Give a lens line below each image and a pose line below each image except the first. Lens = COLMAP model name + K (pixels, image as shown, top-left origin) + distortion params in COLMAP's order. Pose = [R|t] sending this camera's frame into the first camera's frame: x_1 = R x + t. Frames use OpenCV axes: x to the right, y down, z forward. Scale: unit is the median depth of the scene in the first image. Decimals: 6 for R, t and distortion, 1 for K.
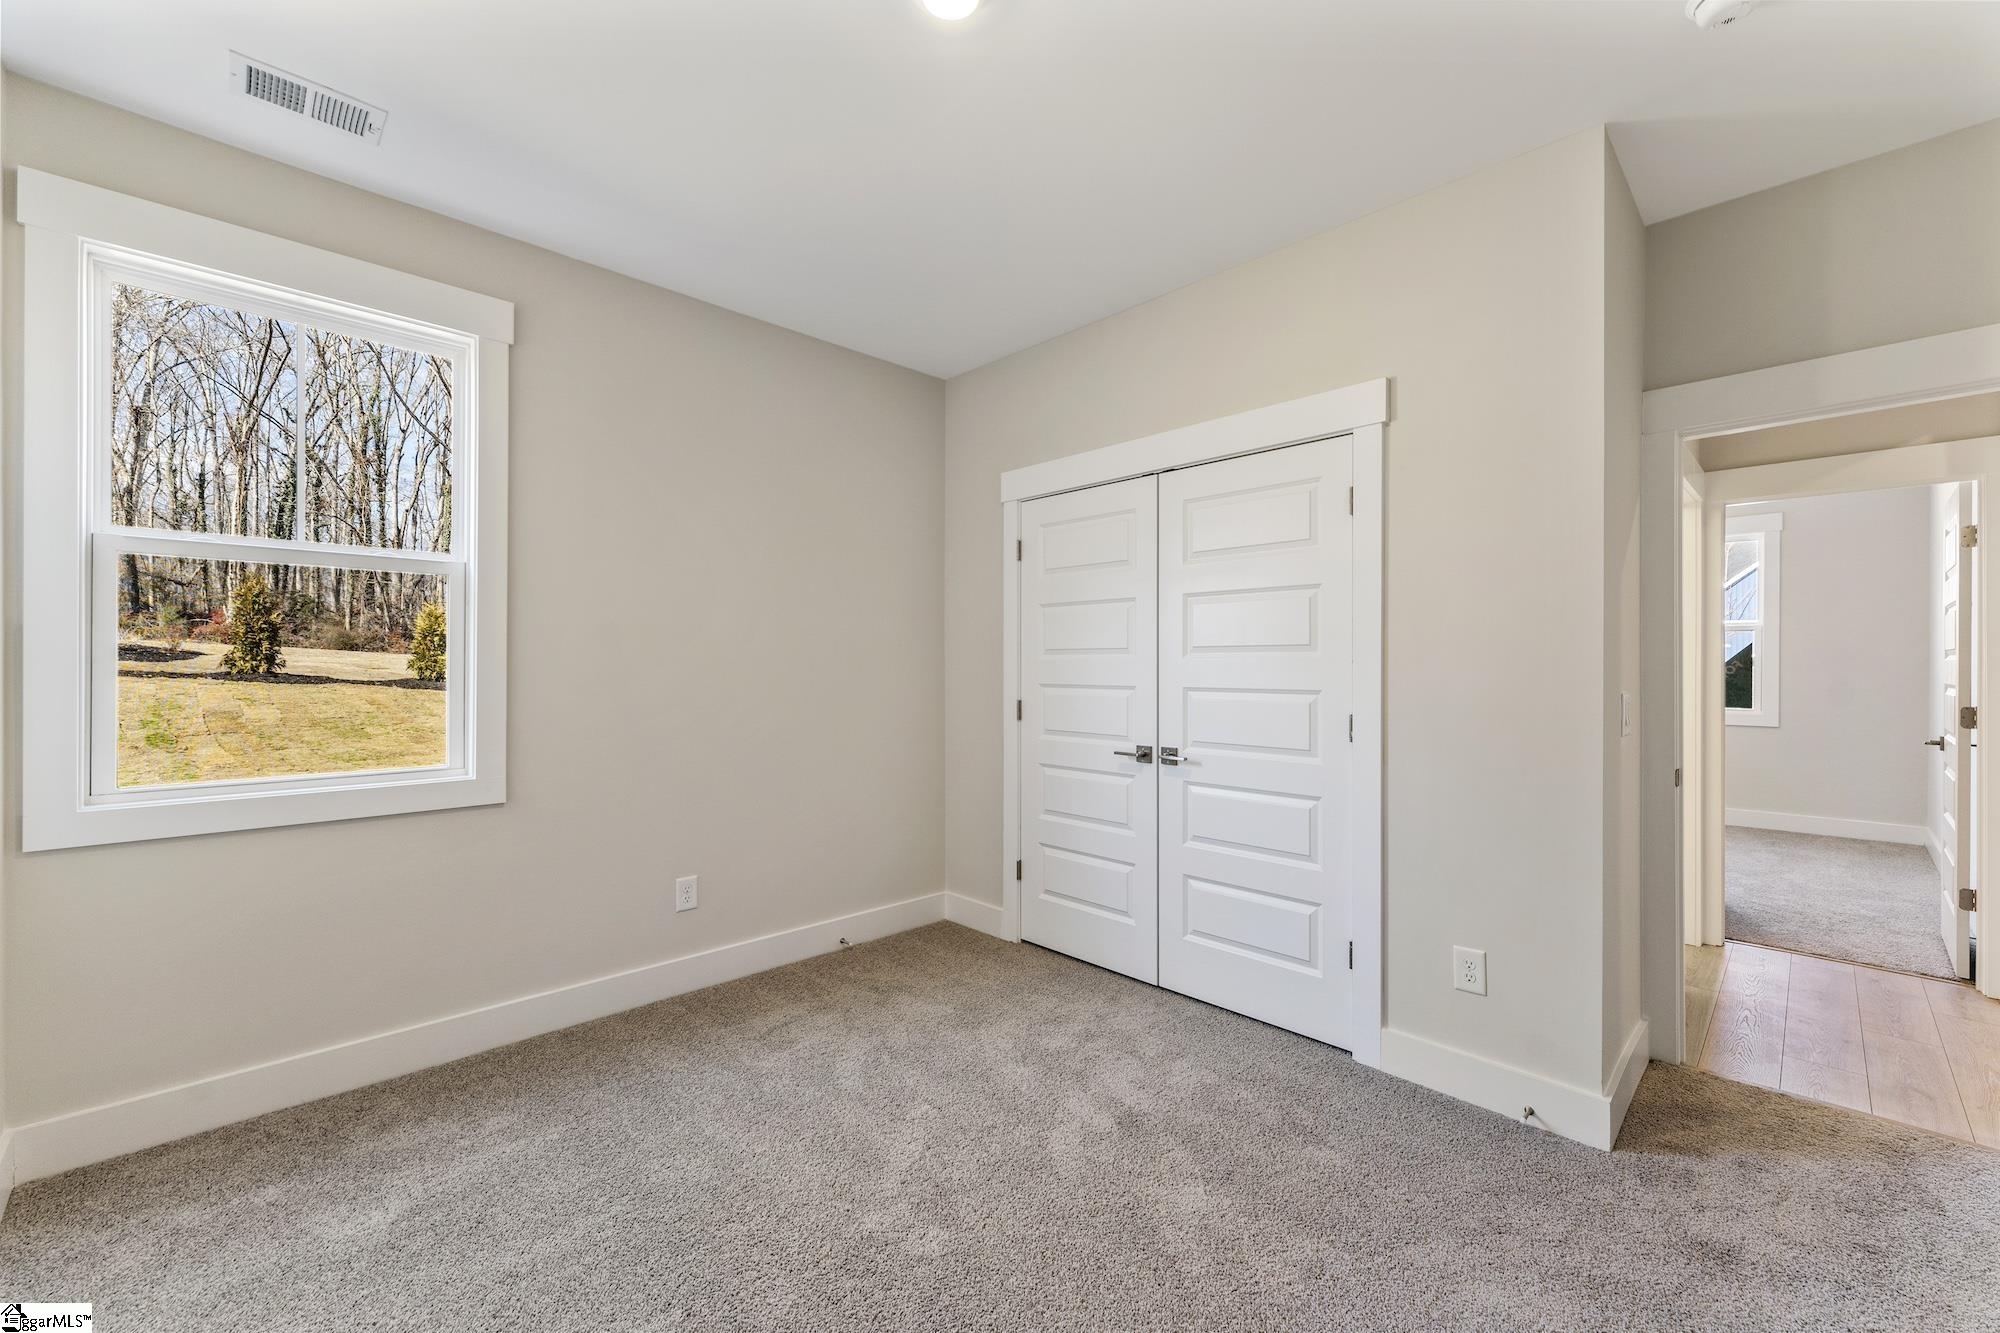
lens RADIAL K [[819.6, 0, 989.2], [0, 819.6, 666.5], [0, 0, 1]] dist [-0.003411, 0.000435]
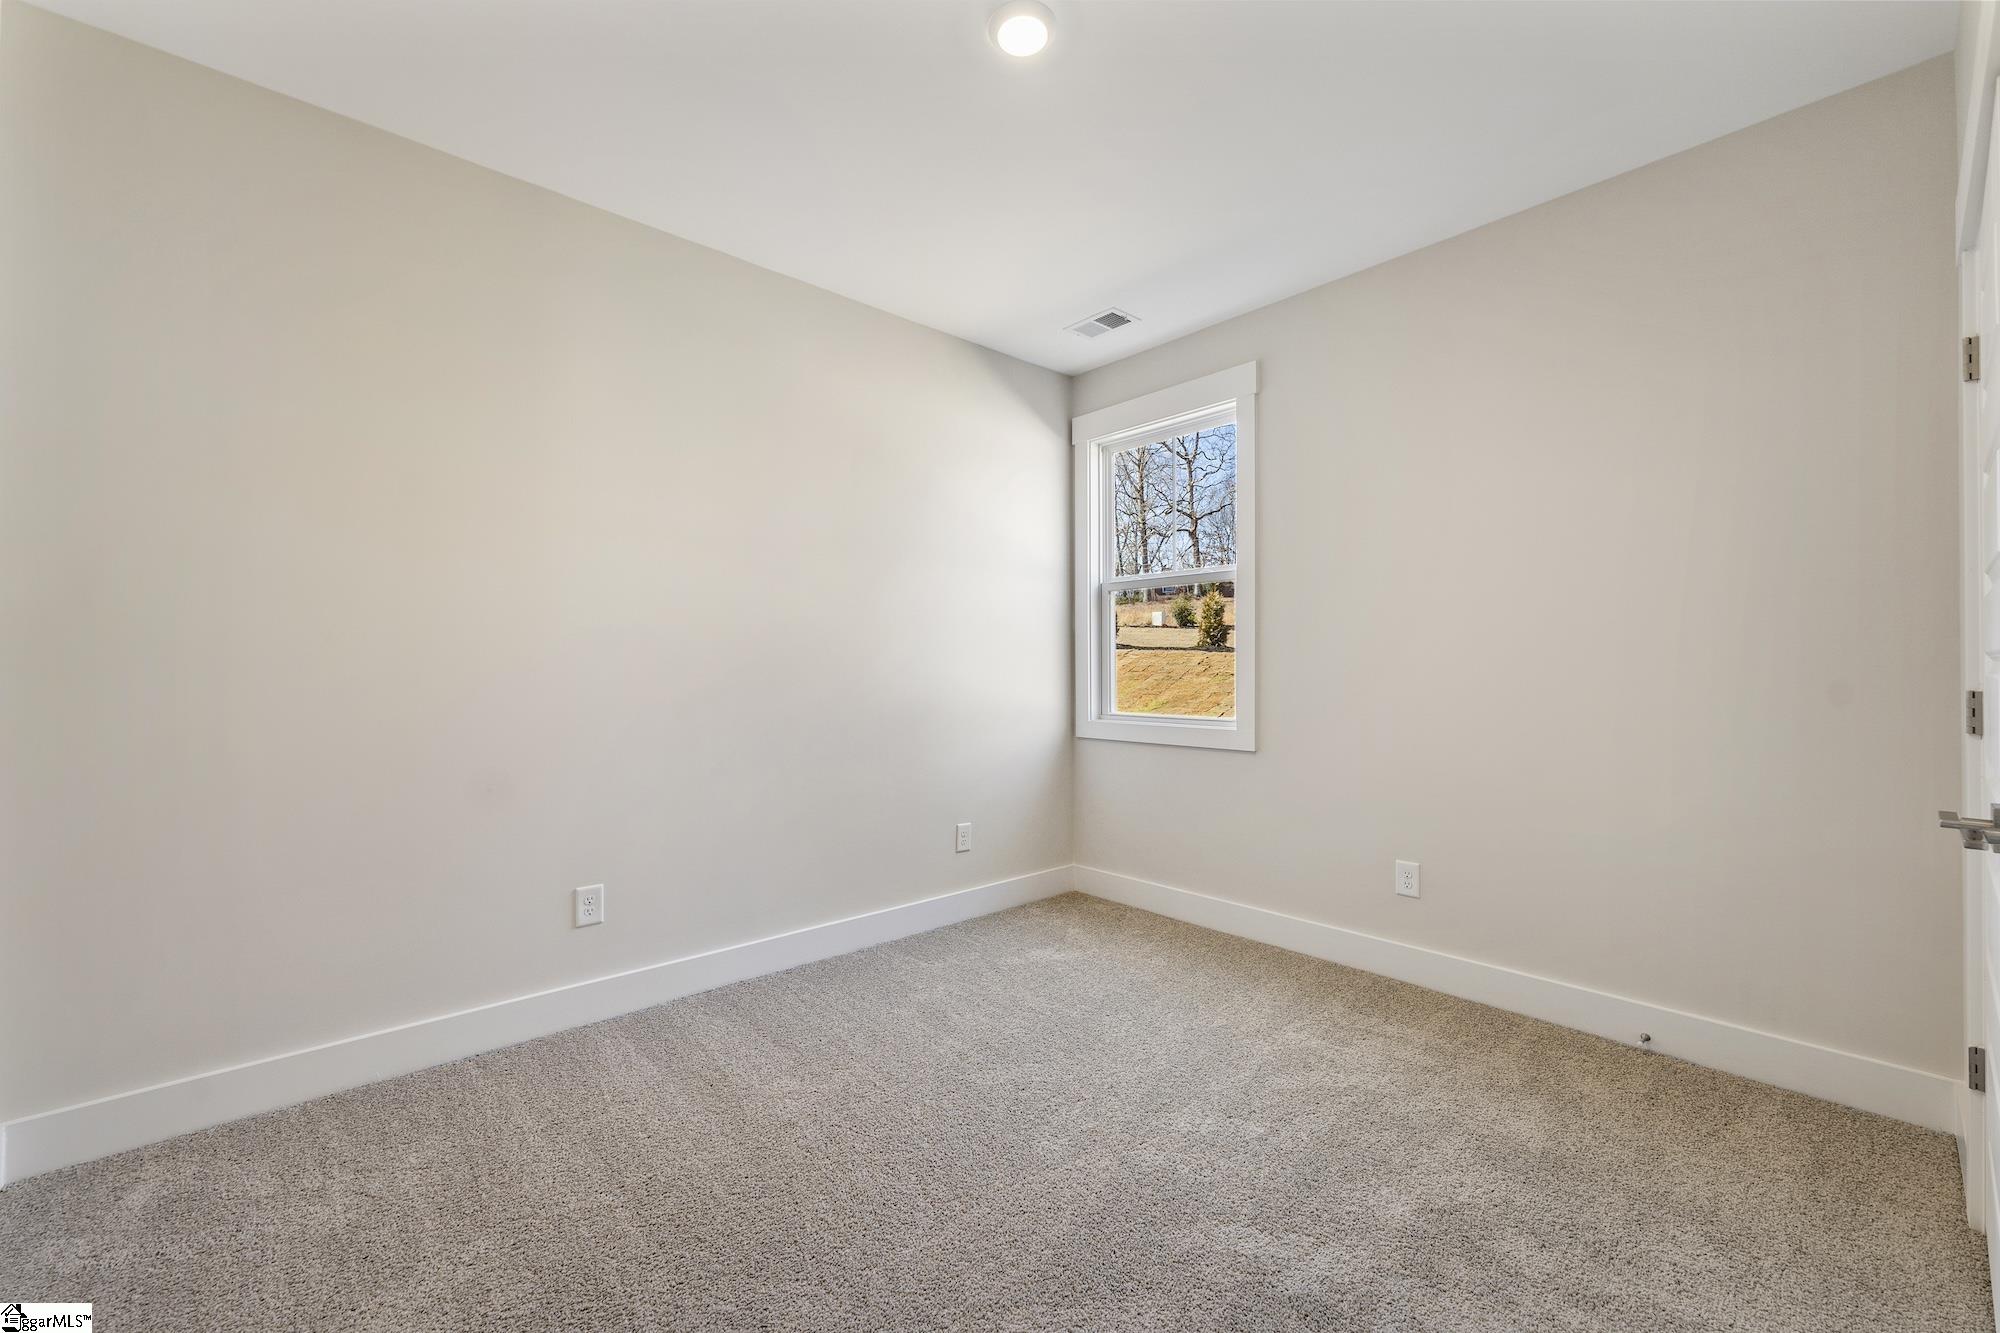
lens RADIAL K [[819.6, 0, 989.9], [0, 819.6, 667.8], [0, 0, 1]] dist [-0.003411, 0.000435]
pose [[-0.068896, 0.000971, -0.997623, 0.706030], [0.004943, 0.999988, 0.000632, 0.031115], [0.997612, -0.004888, -0.068900, 0.660030]]
